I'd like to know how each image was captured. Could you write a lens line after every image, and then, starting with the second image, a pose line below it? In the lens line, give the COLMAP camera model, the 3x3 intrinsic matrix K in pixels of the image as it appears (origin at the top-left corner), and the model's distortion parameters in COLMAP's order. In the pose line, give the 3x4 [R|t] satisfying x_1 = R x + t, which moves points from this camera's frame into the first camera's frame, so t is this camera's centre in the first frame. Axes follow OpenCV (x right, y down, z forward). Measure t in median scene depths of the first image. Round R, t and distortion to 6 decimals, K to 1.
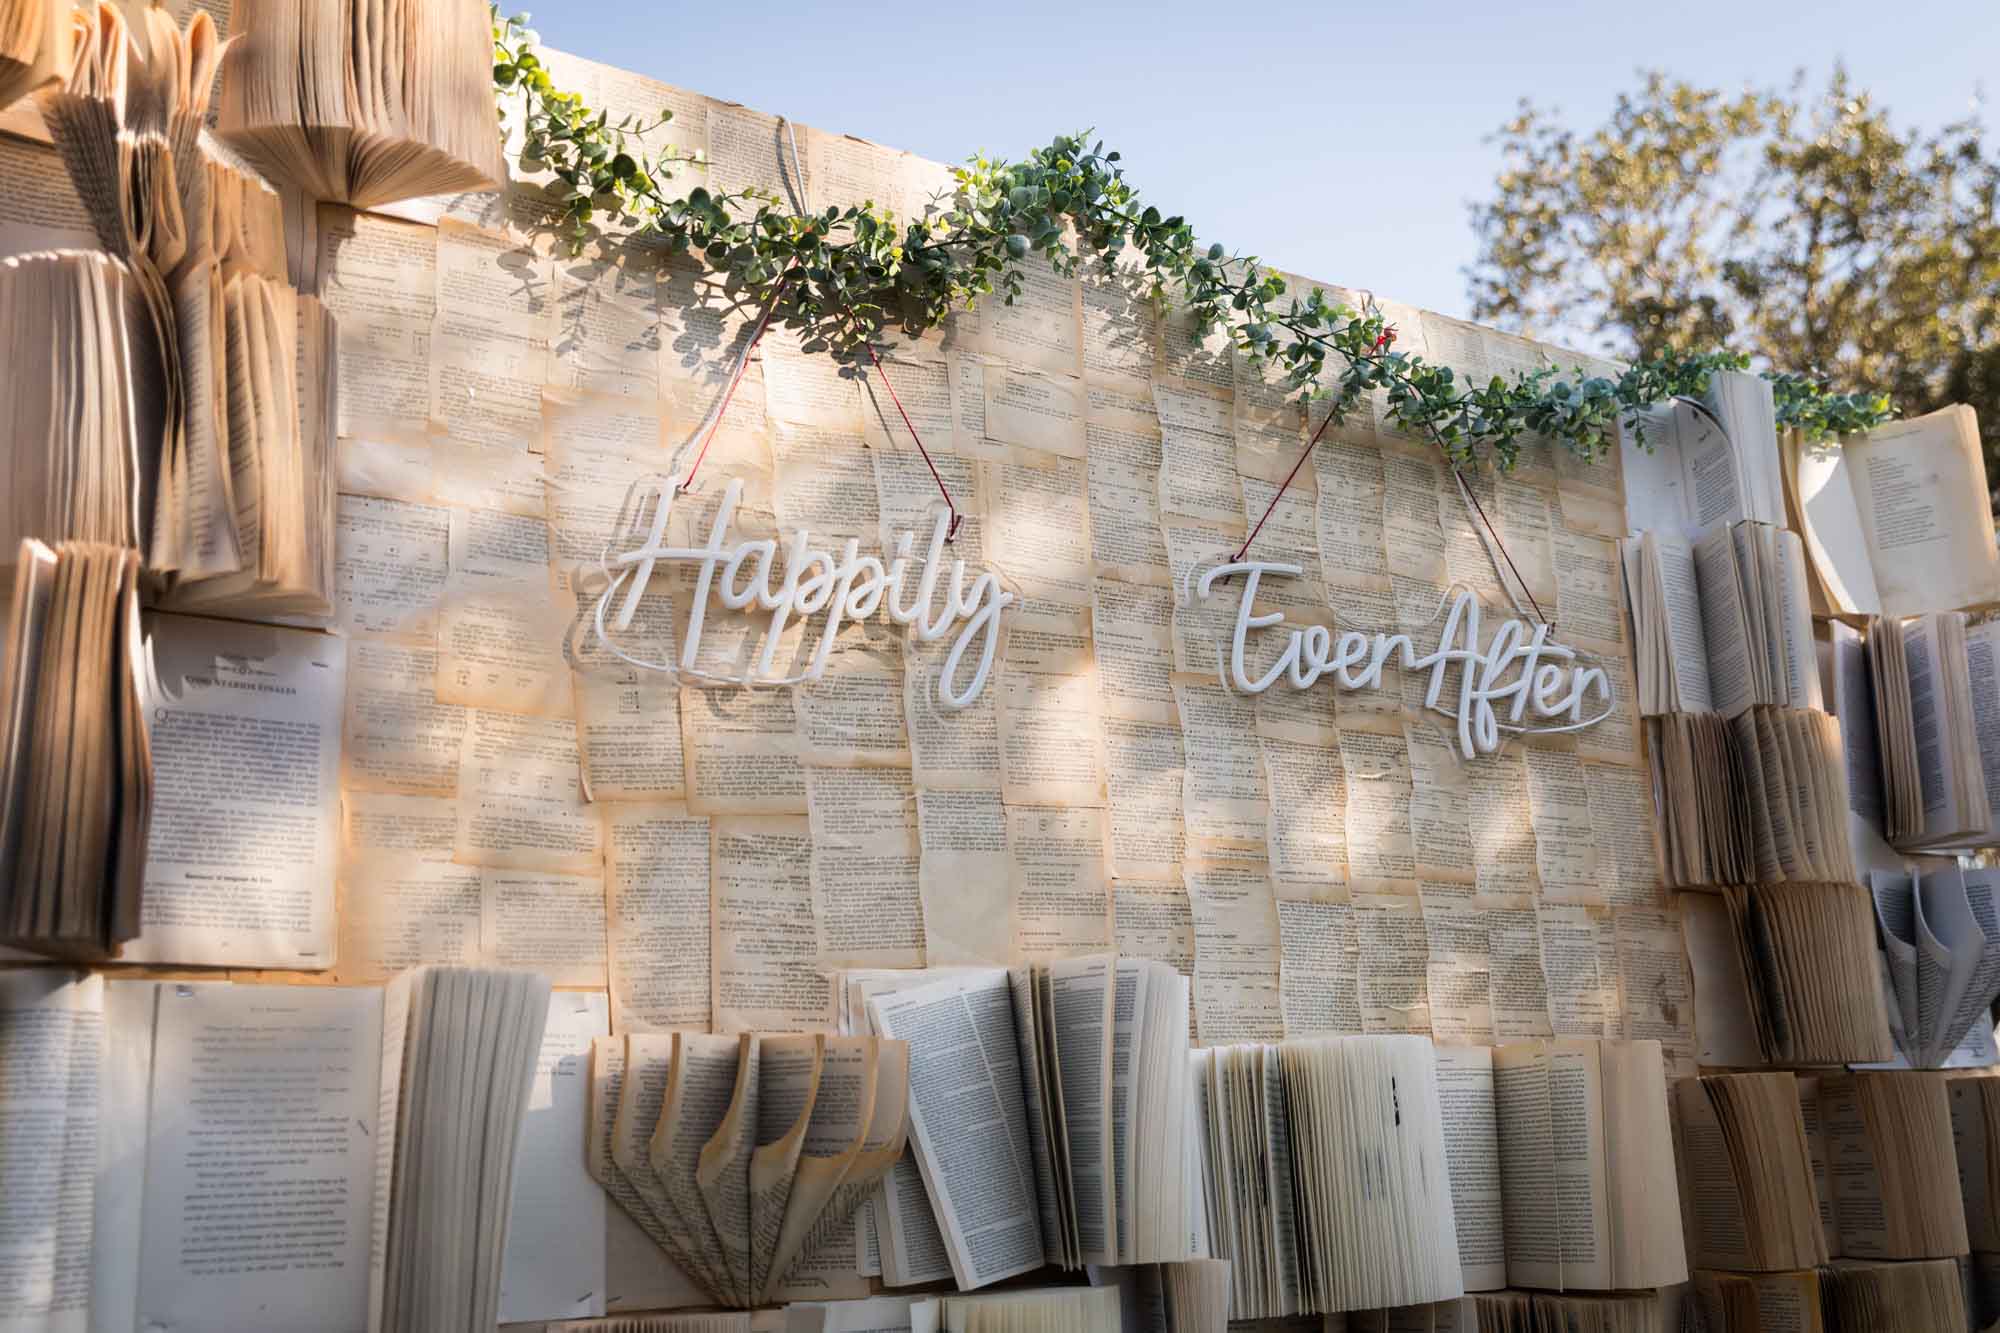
lens RADIAL K [[2032.1, 0, 991.7], [0, 2032.1, 664.6], [0, 0, 1]] dist [0.003965, 0.000000]
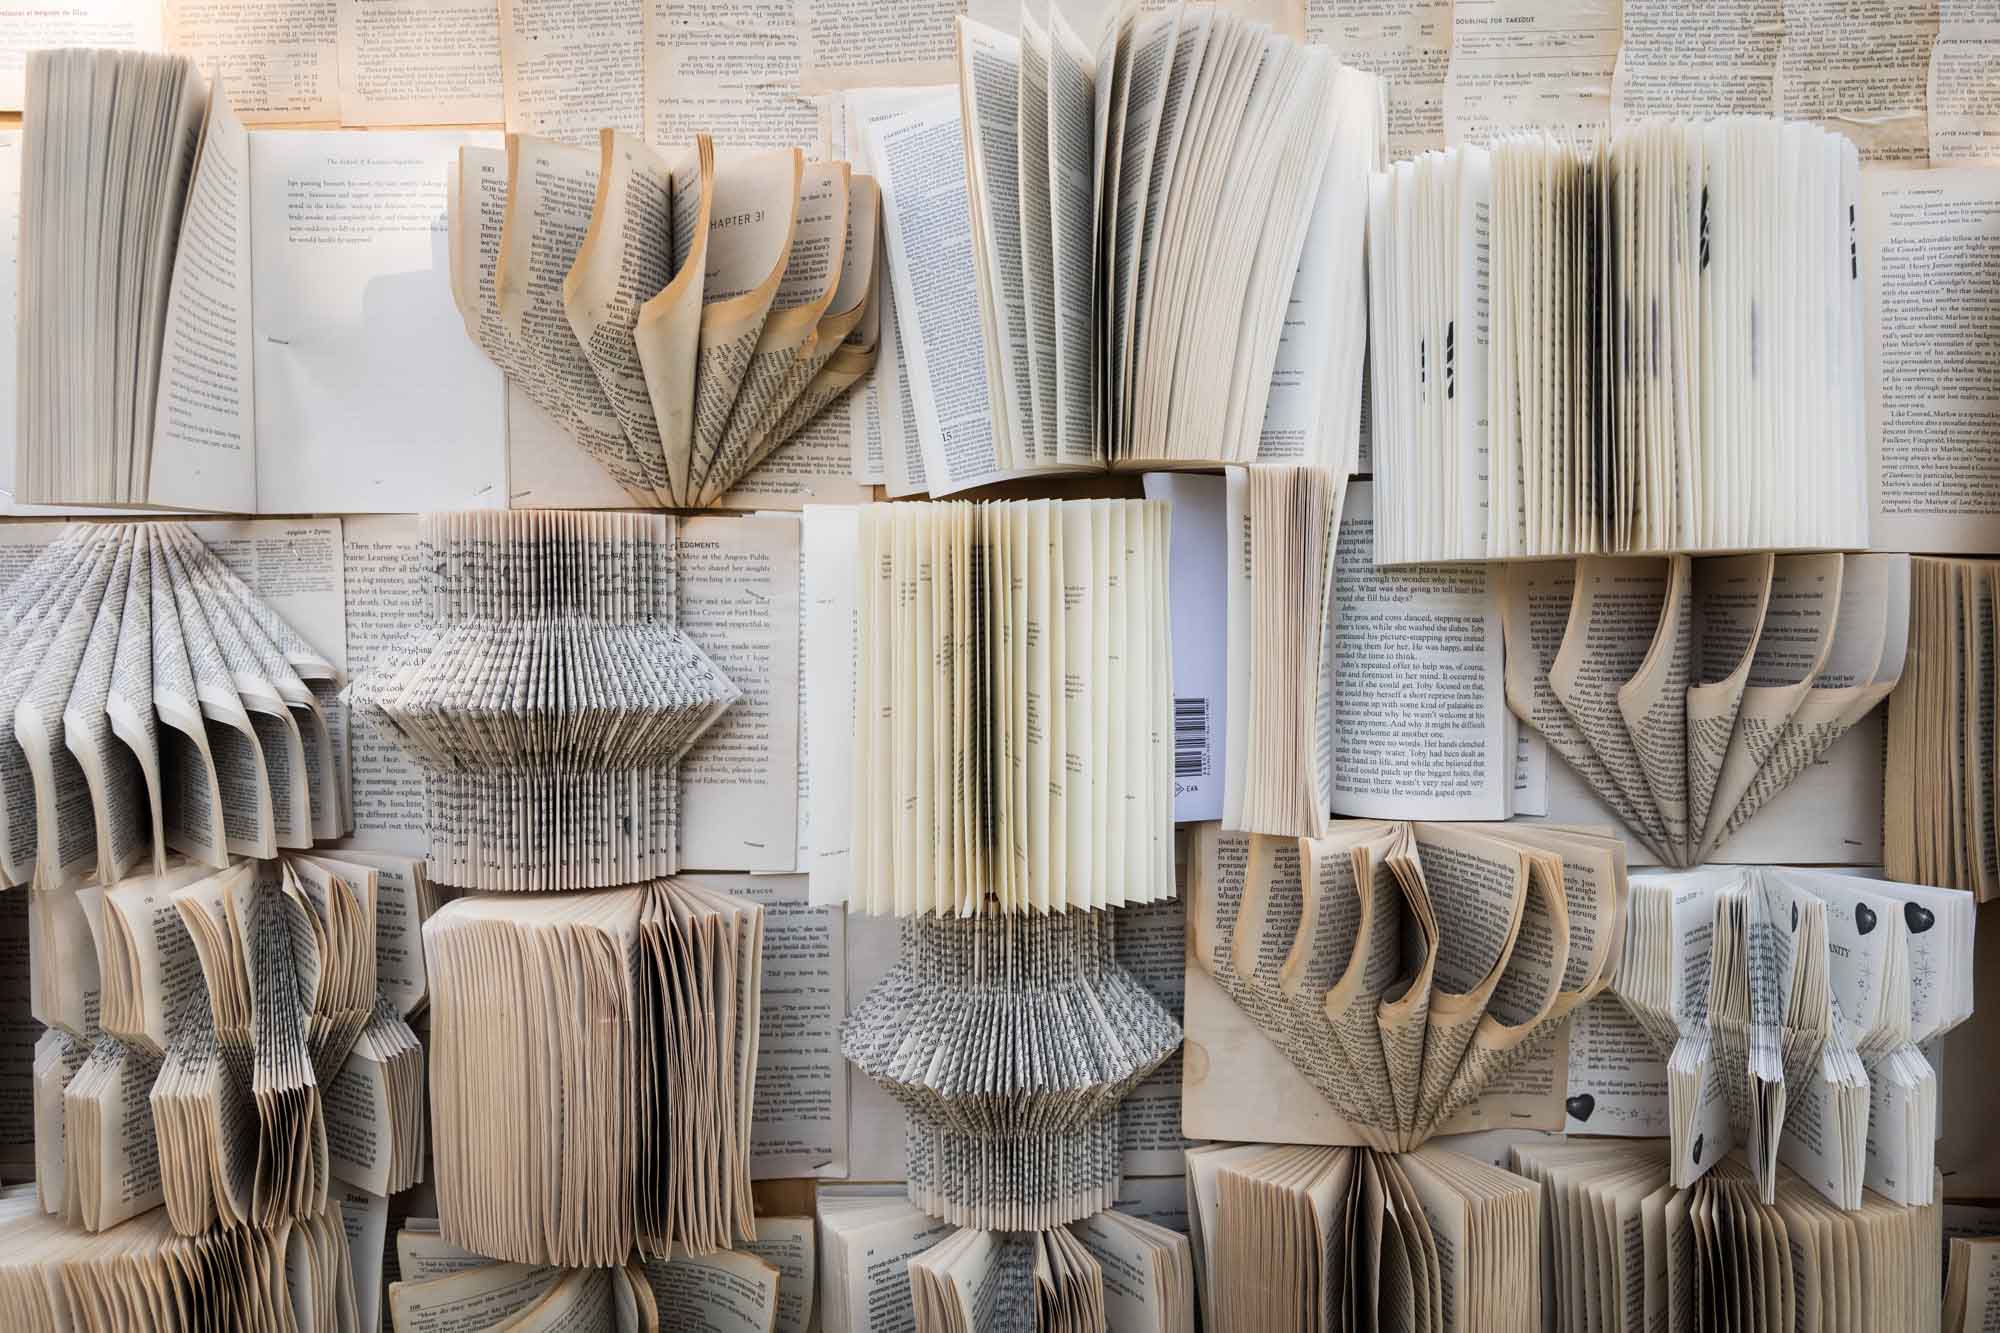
lens RADIAL K [[1601.1, 0, 1011.6], [0, 1601.1, 658.2], [0, 0, 1]] dist [-0.008010, 0.008946]
pose [[0.829857, 0.054935, -0.555266, 0.253512], [0.114537, 0.957179, 0.265876, 0.159224], [0.546094, -0.284237, 0.788029, 0.403777]]
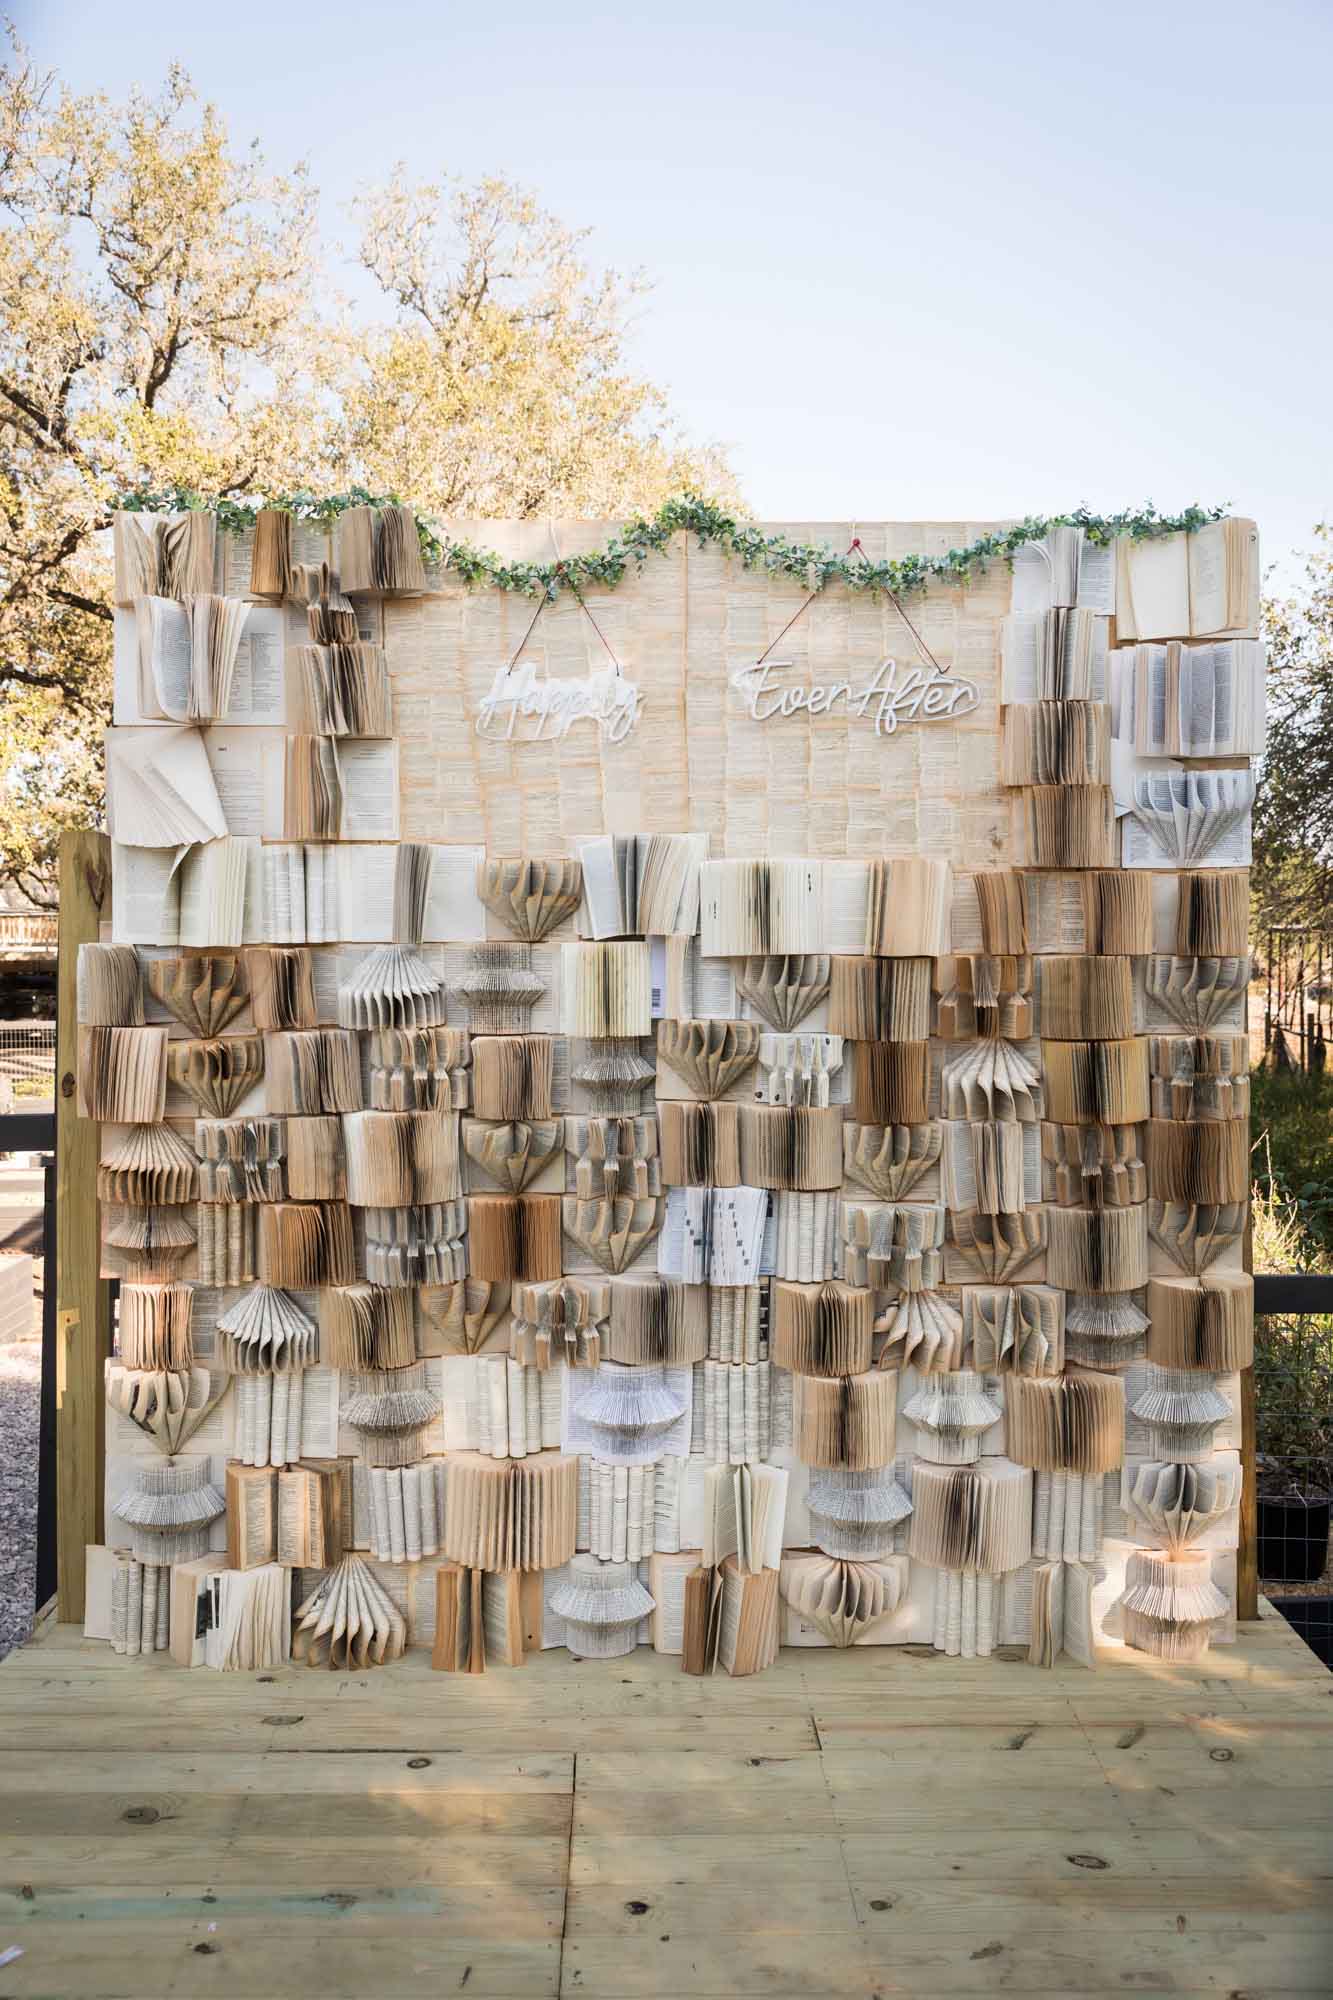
lens RADIAL K [[1652.7, 0, 658.0], [0, 1652.7, 991.5], [0, 0, 1]] dist [-0.027135, -0.003100]
pose [[0.831040, 0.058189, -0.553161, 1.094796], [0.109716, 0.957823, 0.265588, -0.204850], [0.545285, -0.281405, 0.789605, -0.713562]]
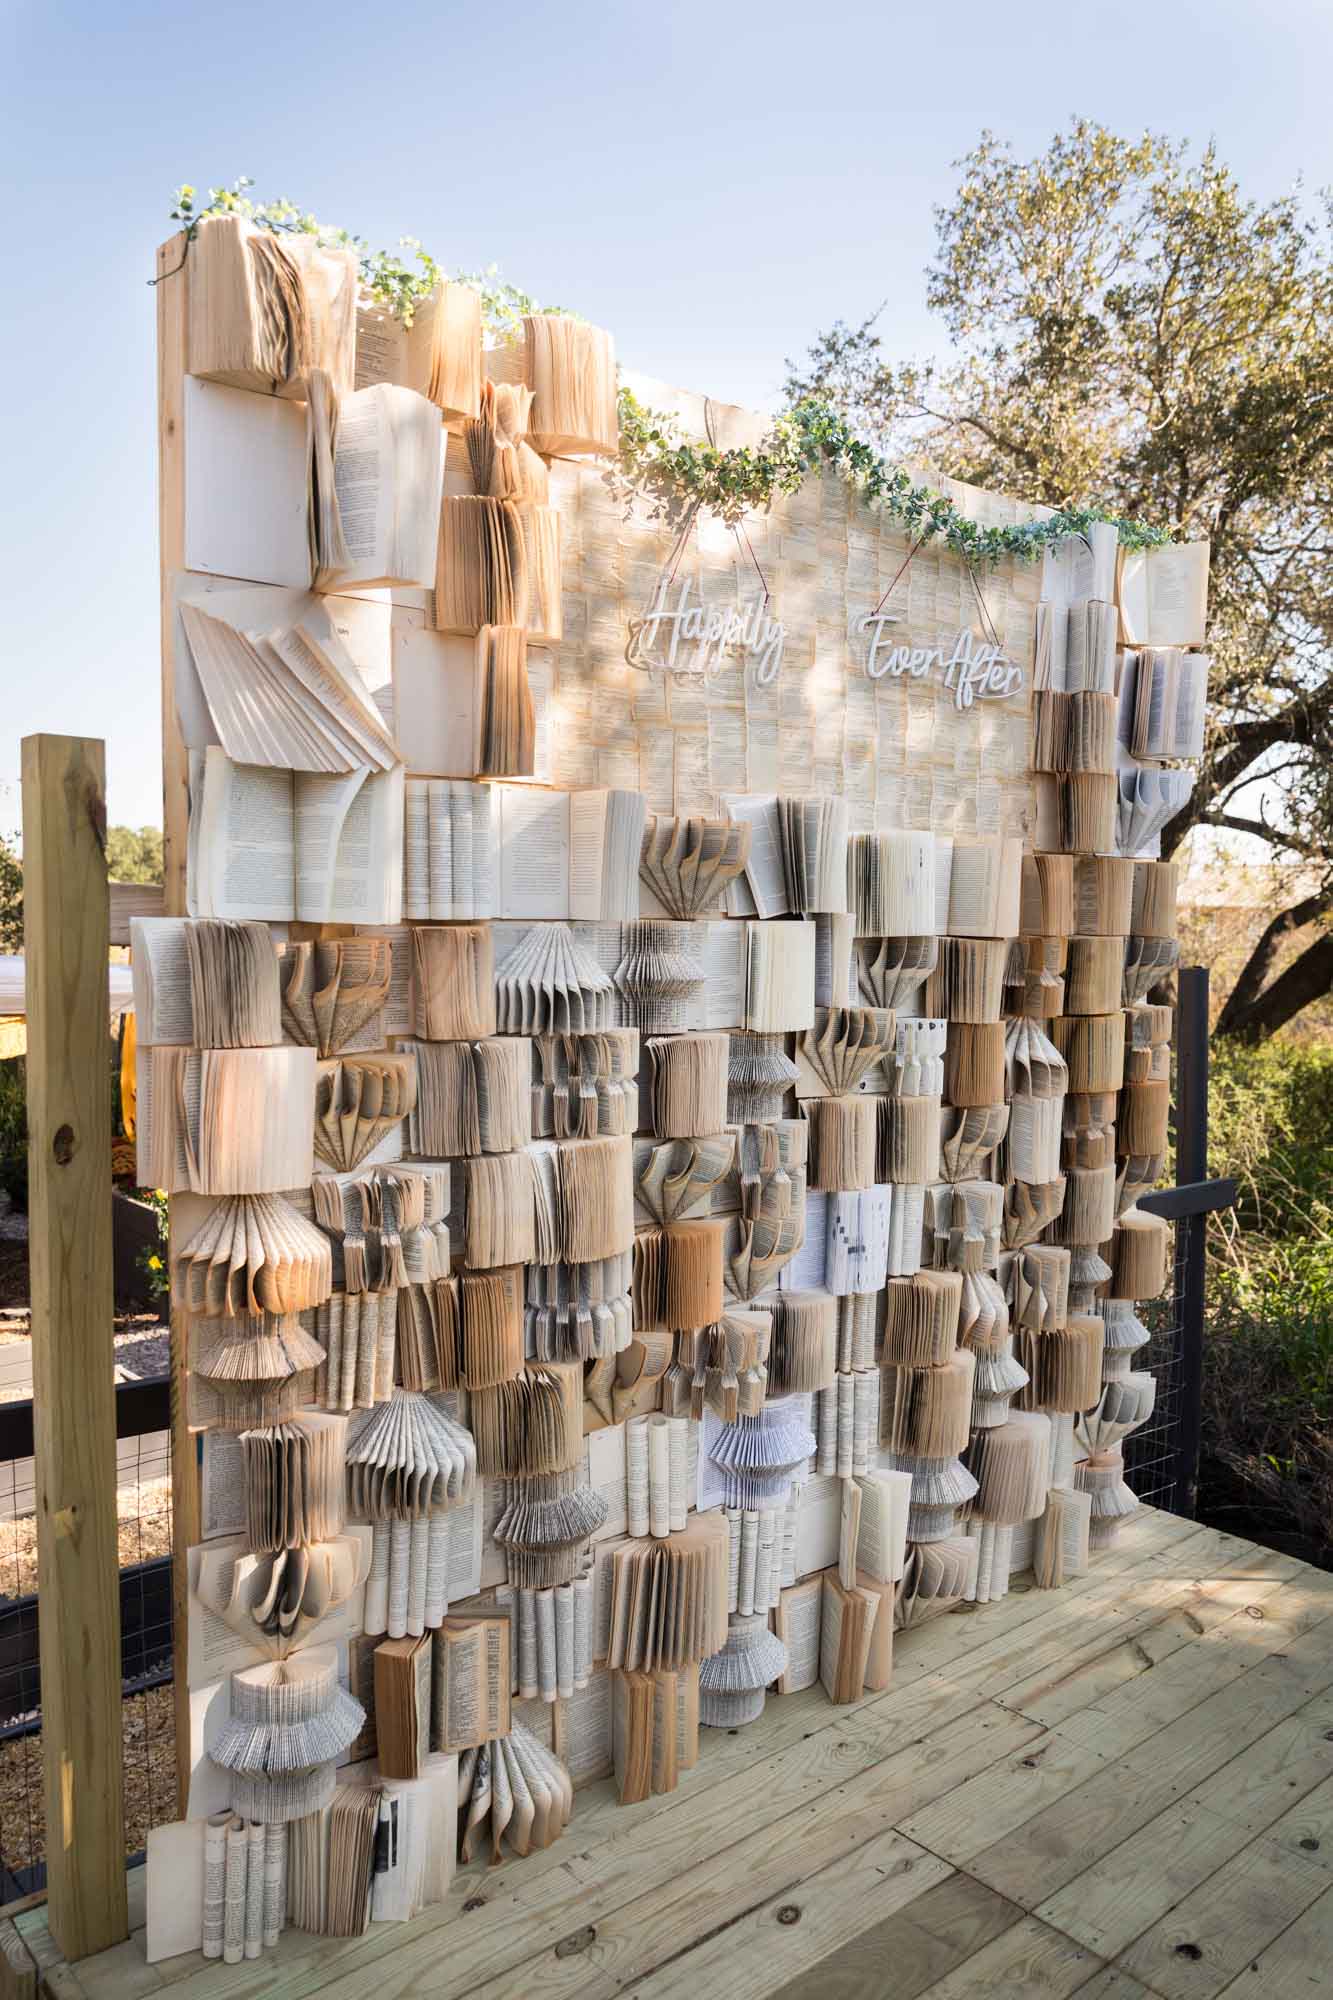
lens RADIAL K [[1459.8, 0, 686.7], [0, 1459.8, 1087.7], [0, 0, 1]] dist [-0.015424, -0.011732]
pose [[0.990679, 0.034574, 0.131755, -0.264570], [-0.080192, 0.929903, 0.358955, -0.120482], [-0.110109, -0.366175, 0.924008, -0.615784]]
